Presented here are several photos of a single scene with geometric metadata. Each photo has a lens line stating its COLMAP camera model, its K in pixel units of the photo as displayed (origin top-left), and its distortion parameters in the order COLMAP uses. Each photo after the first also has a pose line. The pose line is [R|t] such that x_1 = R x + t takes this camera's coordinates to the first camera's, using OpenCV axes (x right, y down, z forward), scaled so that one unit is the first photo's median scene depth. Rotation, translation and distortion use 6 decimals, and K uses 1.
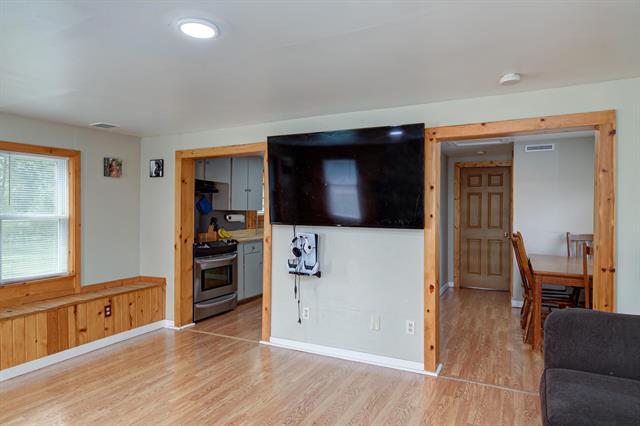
lens RADIAL K [[384.5, 0, 321.9], [0, 384.5, 210.6], [0, 0, 1]] dist [0.001370, -0.000949]
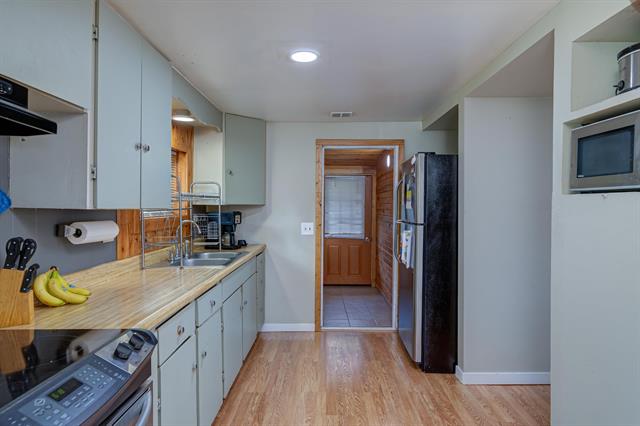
lens RADIAL K [[401.9, 0, 320.5], [0, 401.9, 212.0], [0, 0, 1]] dist [-0.002042, -0.000652]
pose [[0.907999, -0.000628, 0.418973, -0.325274], [-0.005763, 0.999886, 0.013988, -0.005856], [-0.418934, -0.015115, 0.907891, 1.034437]]
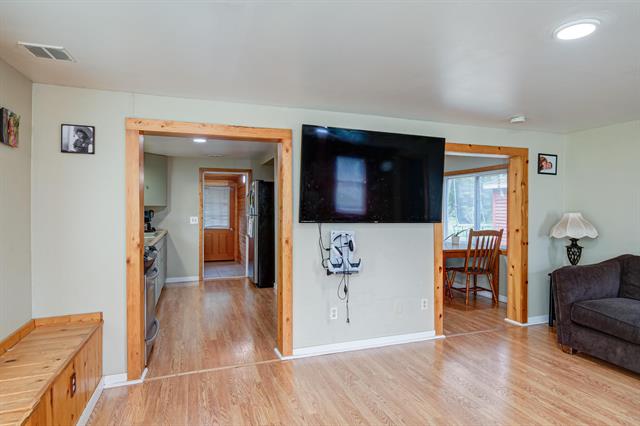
lens RADIAL K [[358.1, 0, 324.9], [0, 358.1, 209.7], [0, 0, 1]] dist [-0.003617, 0.000572]
pose [[0.698530, -0.000920, 0.715580, -0.702854], [-0.001176, 0.999996, 0.002434, 0.003023], [-0.715580, -0.002542, 0.698527, 0.384846]]
